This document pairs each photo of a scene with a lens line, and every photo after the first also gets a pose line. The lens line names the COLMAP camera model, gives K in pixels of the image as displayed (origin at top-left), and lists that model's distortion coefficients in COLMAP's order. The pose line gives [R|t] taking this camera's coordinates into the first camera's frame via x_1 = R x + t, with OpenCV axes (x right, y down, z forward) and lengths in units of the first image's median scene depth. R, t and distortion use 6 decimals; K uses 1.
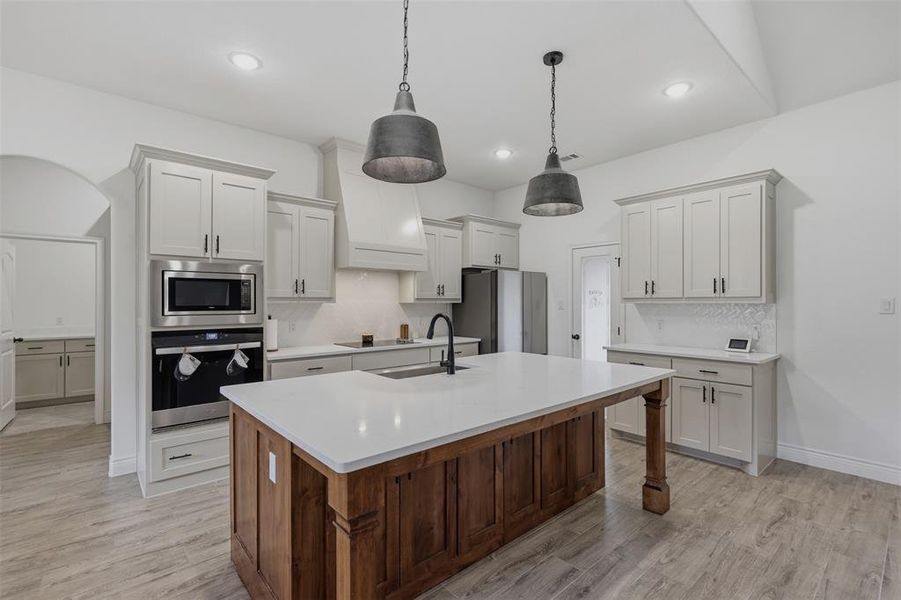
lens RADIAL K [[409.4, 0, 451.2], [0, 409.4, 301.4], [0, 0, 1]] dist [-0.001132, -0.000210]
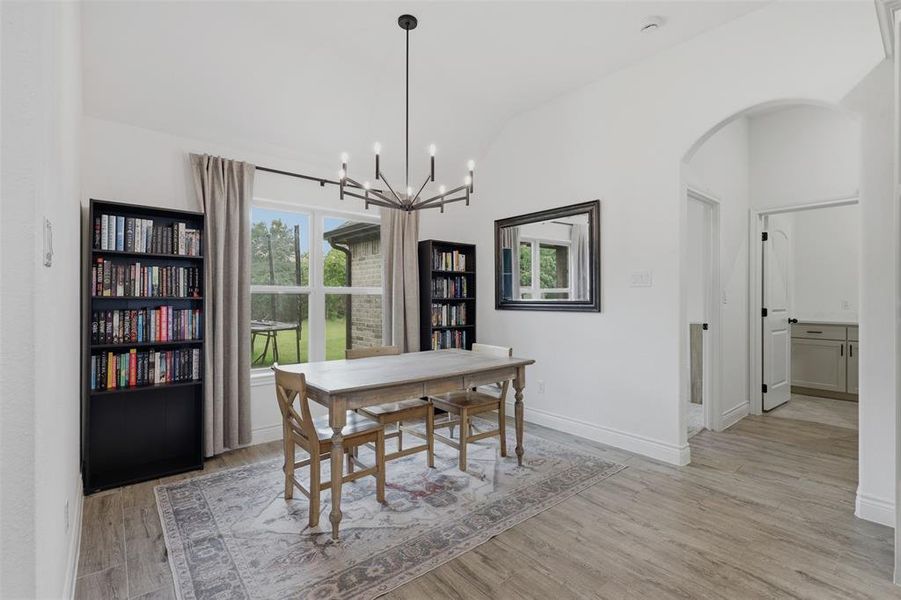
lens RADIAL K [[412.3, 0, 452.6], [0, 412.3, 297.6], [0, 0, 1]] dist [0.000307, 0.000479]
pose [[-0.015255, 0.001295, -0.999883, -0.115146], [0.002559, 0.999996, 0.001256, 0.051762], [0.999880, -0.002540, -0.015259, 0.310099]]
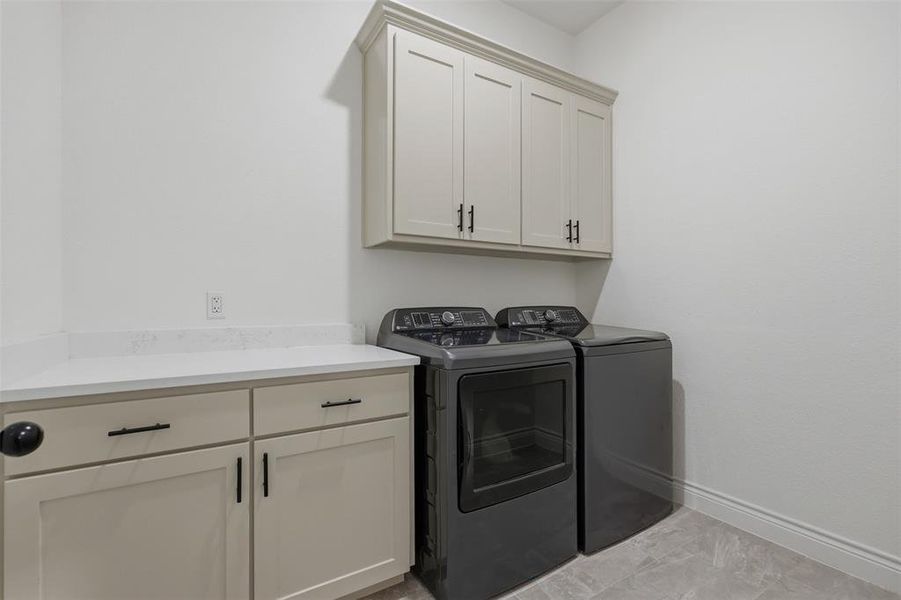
lens RADIAL K [[402.1, 0, 450.6], [0, 402.1, 295.9], [0, 0, 1]] dist [-0.000431, -0.000071]
pose [[0.988459, -0.001115, -0.151485, -1.306992], [0.000167, 0.999980, -0.006270, 0.074537], [0.151489, 0.006172, 0.988440, 1.294484]]
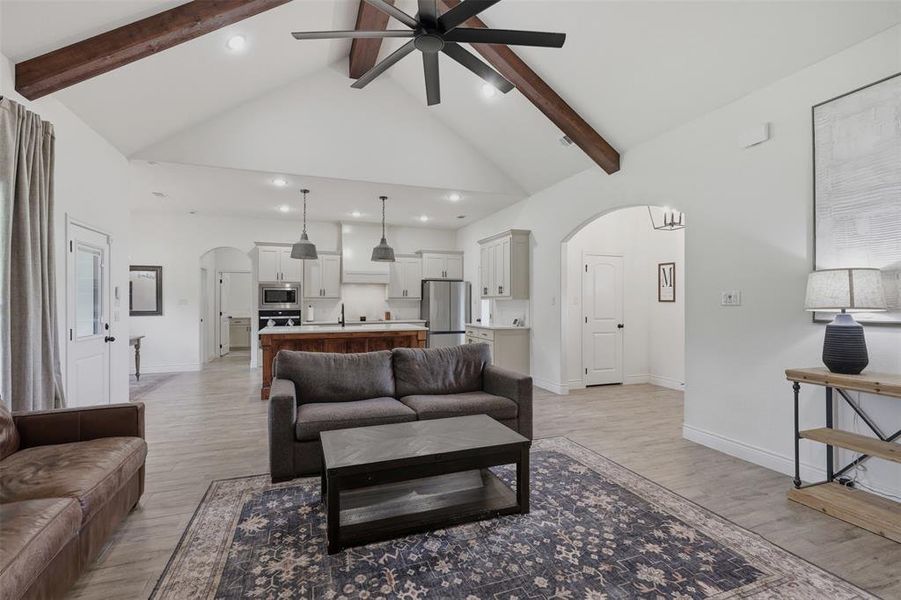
lens RADIAL K [[414.0, 0, 452.2], [0, 414.0, 301.1], [0, 0, 1]] dist [-0.000288, -0.000317]
pose [[0.932954, -0.001347, -0.359992, 1.212899], [0.001902, 0.999997, 0.001187, 0.009821], [0.359989, -0.001792, 0.932955, -0.917225]]
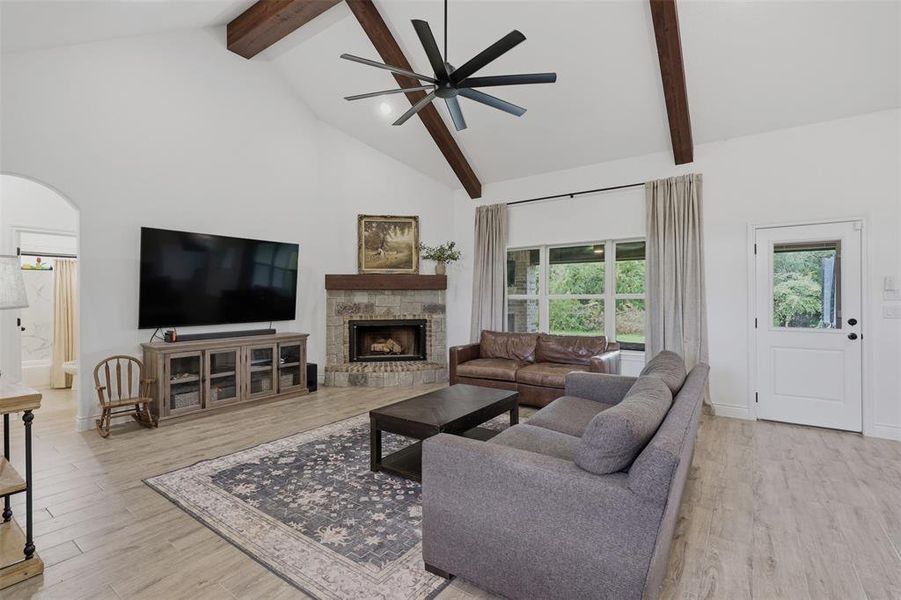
lens RADIAL K [[414.0, 0, 452.2], [0, 414.0, 301.1], [0, 0, 1]] dist [-0.000288, -0.000317]
pose [[-0.972959, 0.006371, -0.230892, 1.105906], [0.005135, 0.999969, 0.005953, 0.016349], [0.230923, 0.004606, -0.972961, 0.768876]]
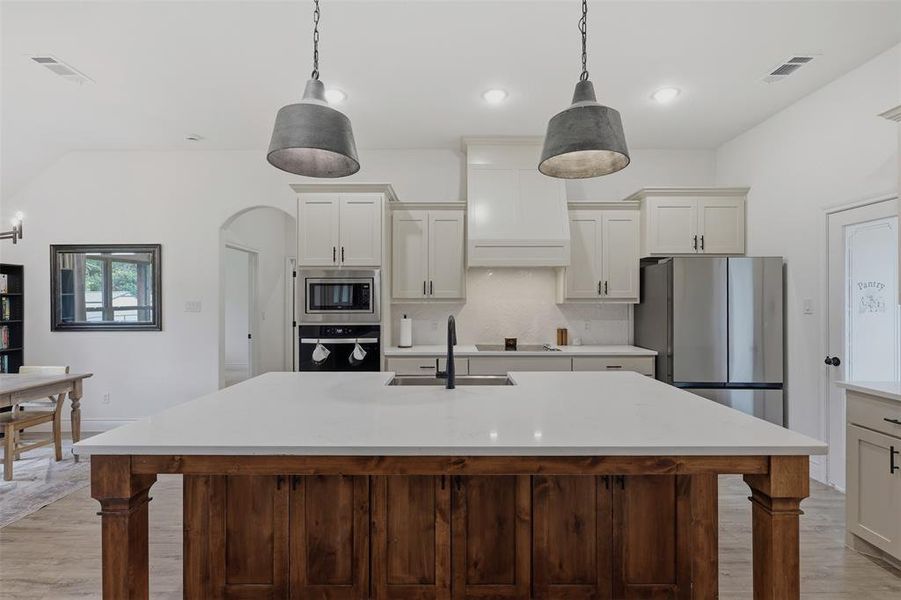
lens RADIAL K [[414.0, 0, 452.2], [0, 414.0, 301.1], [0, 0, 1]] dist [-0.000288, -0.000317]
pose [[0.751204, -0.002479, -0.660065, 0.428567], [0.001765, 0.999997, -0.001747, -0.000322], [0.660068, 0.000148, 0.751206, 0.277354]]
